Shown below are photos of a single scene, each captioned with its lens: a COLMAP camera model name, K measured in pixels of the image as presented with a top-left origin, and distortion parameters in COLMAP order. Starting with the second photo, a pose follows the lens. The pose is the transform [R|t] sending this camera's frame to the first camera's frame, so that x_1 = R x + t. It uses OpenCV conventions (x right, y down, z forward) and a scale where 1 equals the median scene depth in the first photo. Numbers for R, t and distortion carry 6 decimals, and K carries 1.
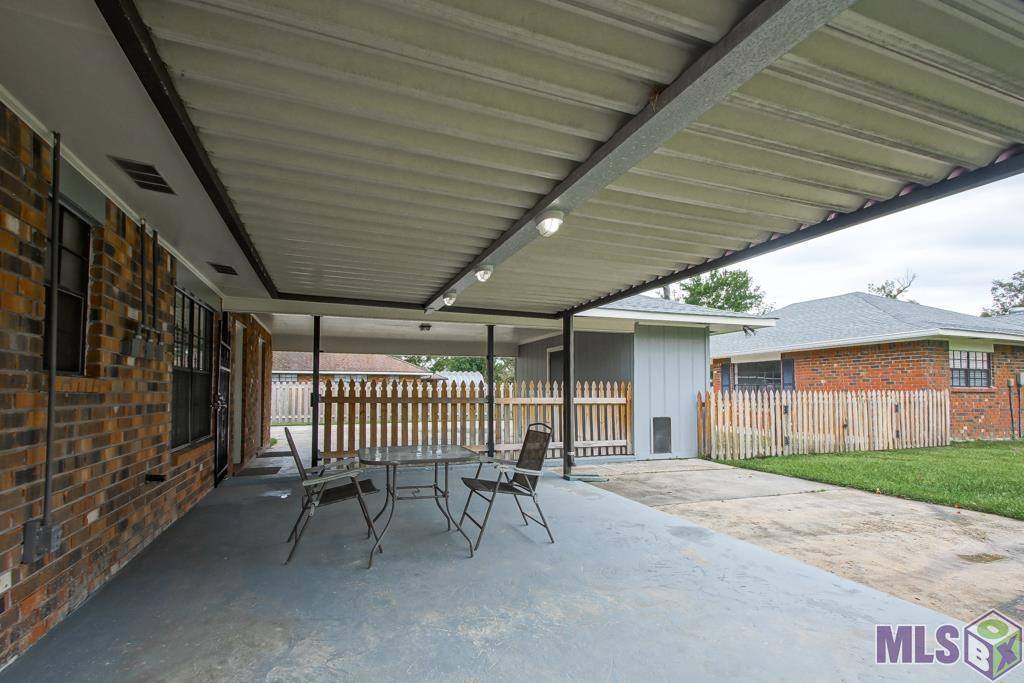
lens RADIAL K [[466.1, 0, 488.9], [0, 466.1, 379.2], [0, 0, 1]] dist [0.003259, -0.002808]
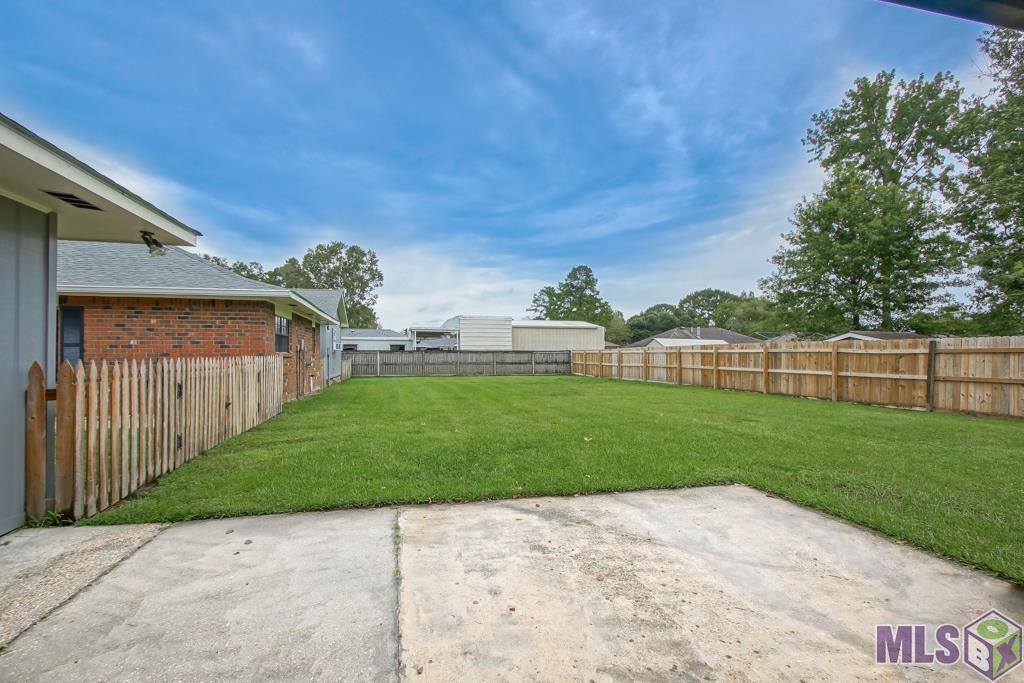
lens RADIAL K [[466.1, 0, 504.5], [0, 466.1, 348.5], [0, 0, 1]] dist [0.003259, -0.002808]
pose [[0.100381, 0.011053, 0.994888, 0.085410], [-0.031302, 0.999478, -0.007946, 0.003540], [-0.994457, -0.030344, 0.100675, 0.563801]]
